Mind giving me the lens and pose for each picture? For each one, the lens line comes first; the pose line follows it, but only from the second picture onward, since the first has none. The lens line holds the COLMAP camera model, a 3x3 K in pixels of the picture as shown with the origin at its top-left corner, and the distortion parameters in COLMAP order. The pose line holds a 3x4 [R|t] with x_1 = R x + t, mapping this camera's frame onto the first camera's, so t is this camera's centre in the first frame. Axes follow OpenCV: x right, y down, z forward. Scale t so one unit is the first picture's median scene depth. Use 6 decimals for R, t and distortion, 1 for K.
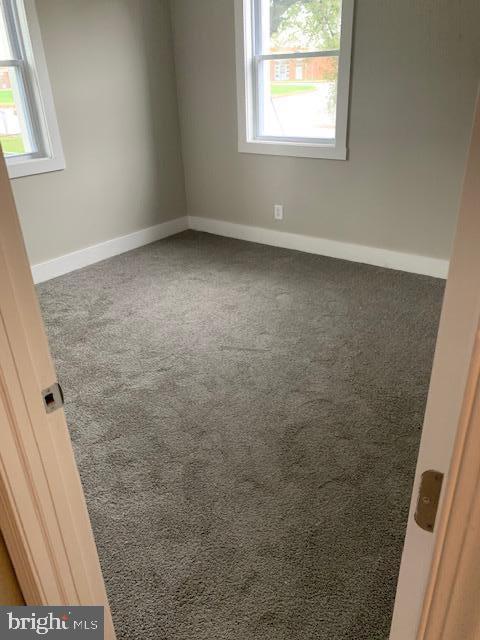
lens RADIAL K [[489.1, 0, 243.8], [0, 489.1, 317.5], [0, 0, 1]] dist [0.034246, -0.050943]
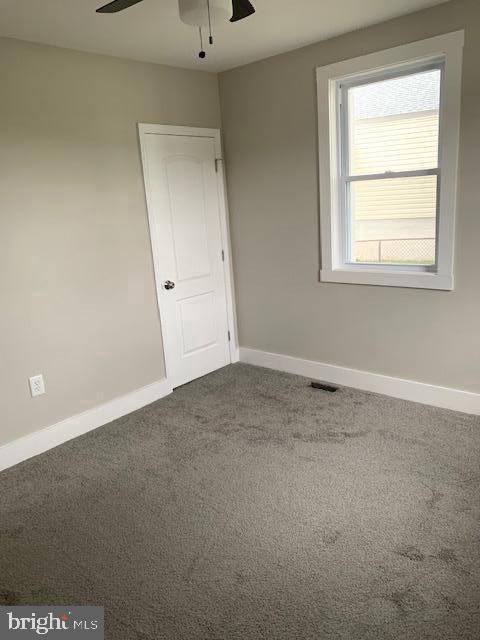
lens RADIAL K [[489.1, 0, 243.8], [0, 489.1, 317.5], [0, 0, 1]] dist [0.034246, -0.050943]
pose [[-0.070691, 0.272389, -0.959587, 0.480973], [-0.372996, 0.884989, 0.278691, -0.381728], [0.925136, 0.377623, 0.039039, 0.702741]]
